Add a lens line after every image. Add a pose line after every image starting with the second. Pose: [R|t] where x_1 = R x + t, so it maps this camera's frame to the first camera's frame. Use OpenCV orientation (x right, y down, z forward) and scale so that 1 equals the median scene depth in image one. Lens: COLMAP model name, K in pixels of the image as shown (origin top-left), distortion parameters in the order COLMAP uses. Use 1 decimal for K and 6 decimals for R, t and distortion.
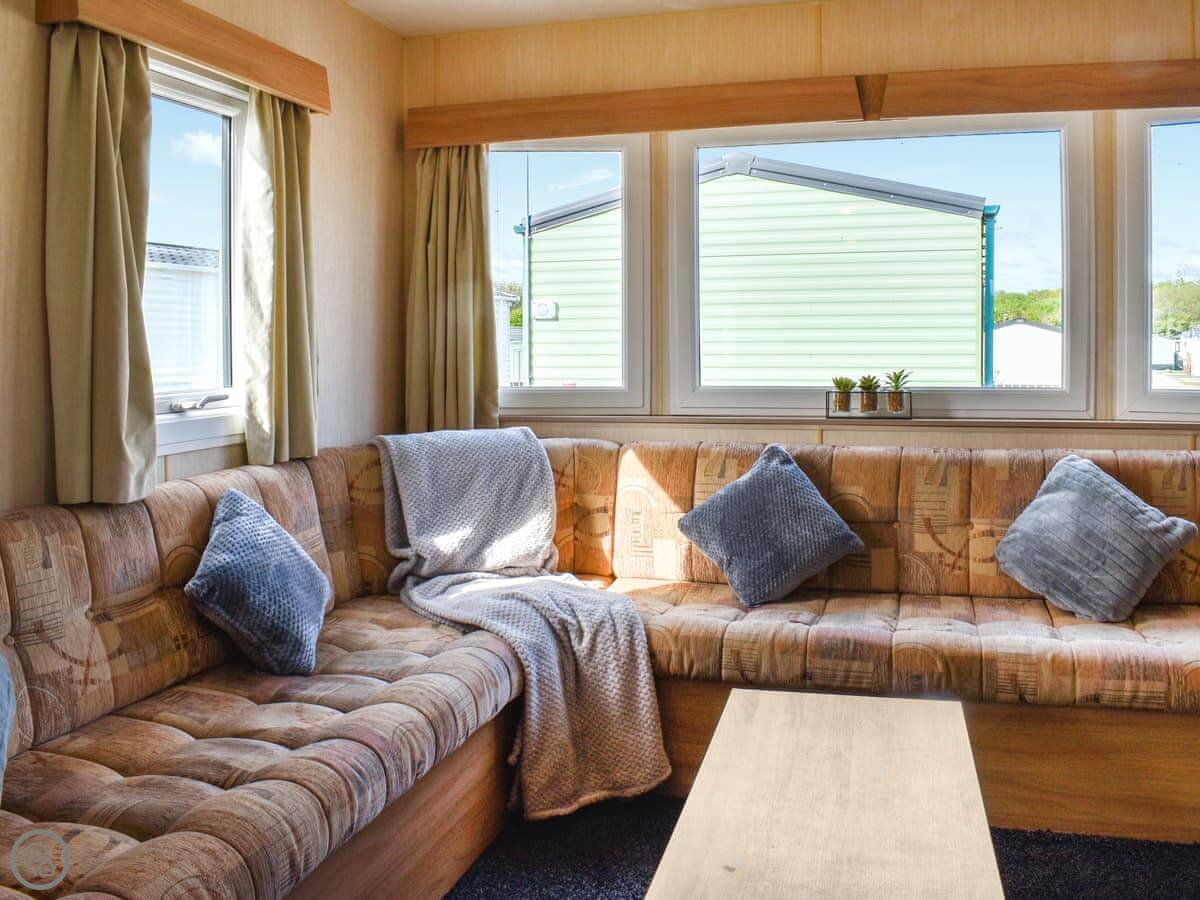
lens RADIAL K [[1072.1, 0, 589.5], [0, 1072.1, 377.9], [0, 0, 1]] dist [-0.092281, 0.010696]
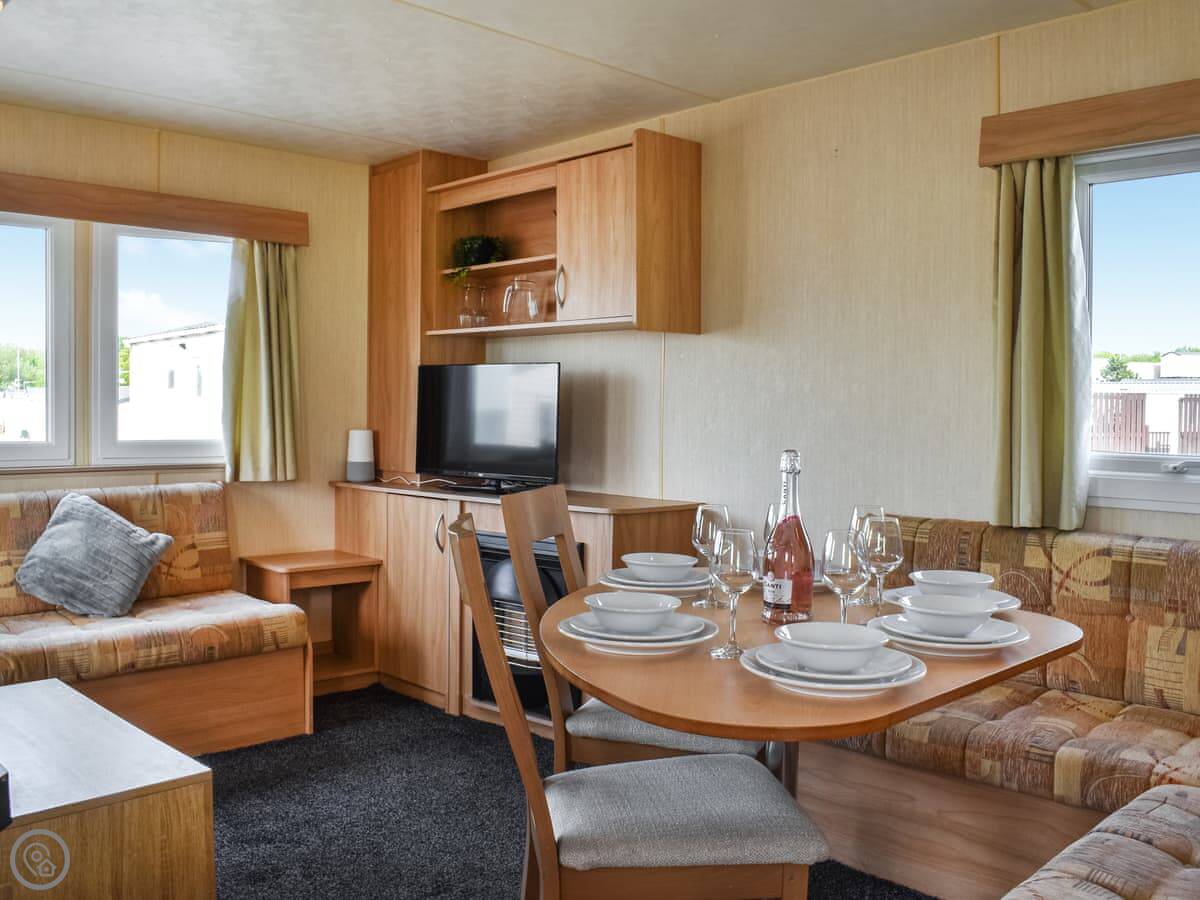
lens RADIAL K [[1072.1, 0, 605.4], [0, 1072.1, 445.5], [0, 0, 1]] dist [-0.092281, 0.010696]
pose [[0.492402, -0.021354, 0.870106, -0.313185], [0.014761, 0.999760, 0.016182, 0.005267], [-0.870242, 0.004876, 0.492600, -0.172047]]
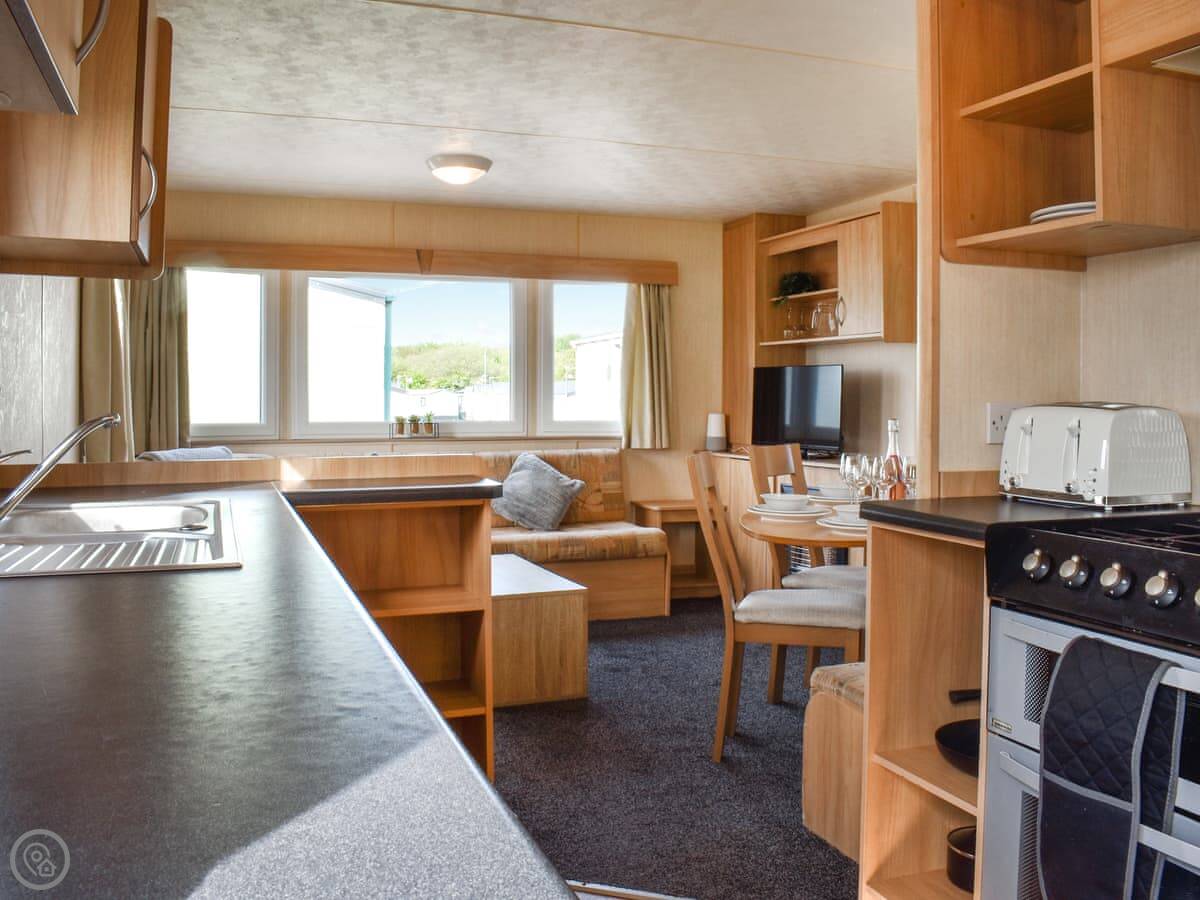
lens RADIAL K [[1072.1, 0, 565.1], [0, 1072.1, 417.2], [0, 0, 1]] dist [-0.092281, 0.010696]
pose [[0.815475, -0.004023, 0.578779, -0.641989], [0.011214, 0.999898, -0.008850, 0.024769], [-0.578684, 0.013707, 0.815436, -0.686094]]
